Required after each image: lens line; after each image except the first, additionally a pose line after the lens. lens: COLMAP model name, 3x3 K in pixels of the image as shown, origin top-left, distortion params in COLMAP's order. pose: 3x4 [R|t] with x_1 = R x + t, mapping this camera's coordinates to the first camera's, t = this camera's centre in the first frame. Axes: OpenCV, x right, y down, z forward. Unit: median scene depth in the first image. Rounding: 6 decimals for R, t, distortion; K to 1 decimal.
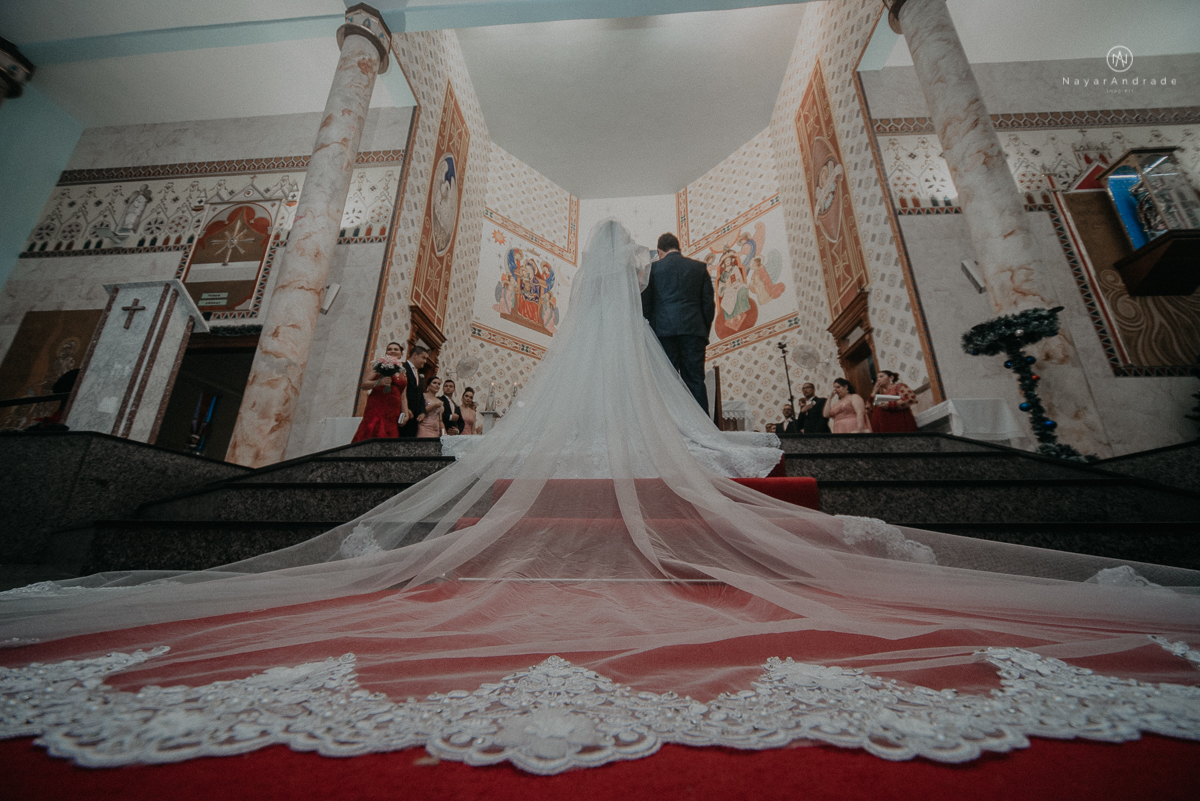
lens RADIAL K [[444.0, 0, 596.9], [0, 444.0, 406.5], [0, 0, 1]] dist [-0.000074, -0.000008]
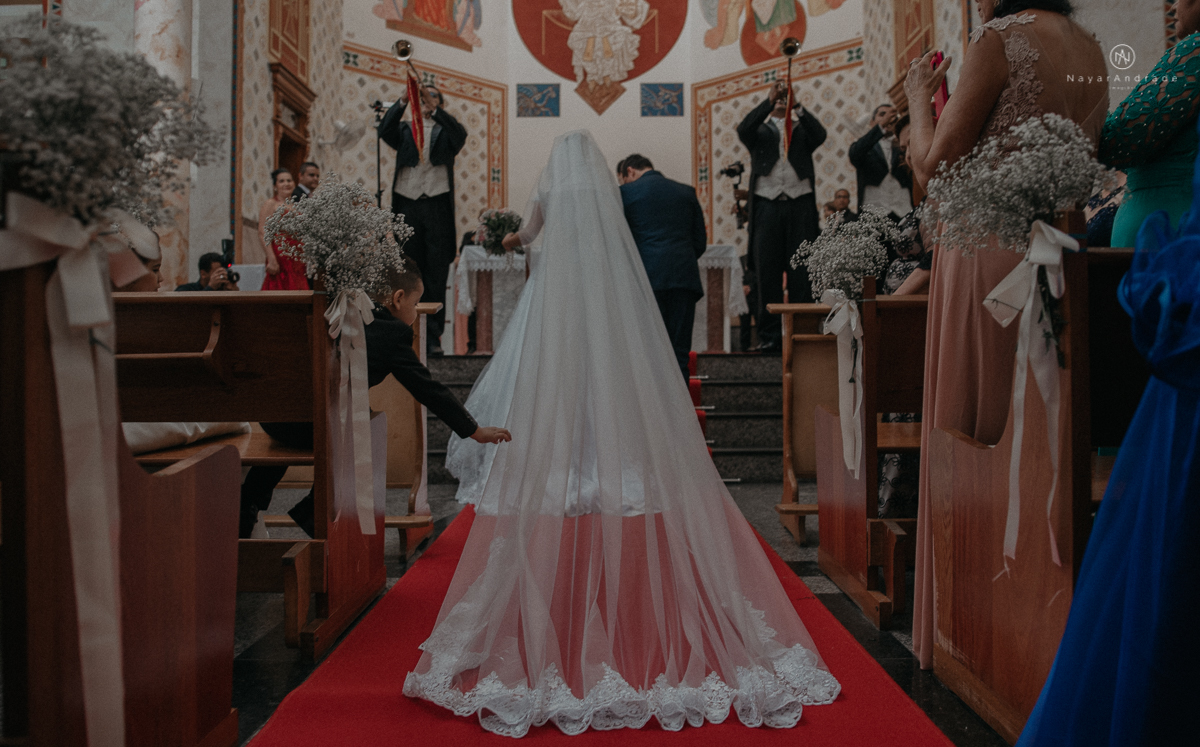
lens RADIAL K [[828.8, 0, 600.8], [0, 828.8, 369.0], [0, 0, 1]] dist [-0.004167, -0.000685]
pose [[0.997654, -0.012468, 0.067308, -0.010014], [-0.009585, 0.948143, 0.317699, -0.136006], [-0.067778, -0.317599, 0.945800, -0.250680]]
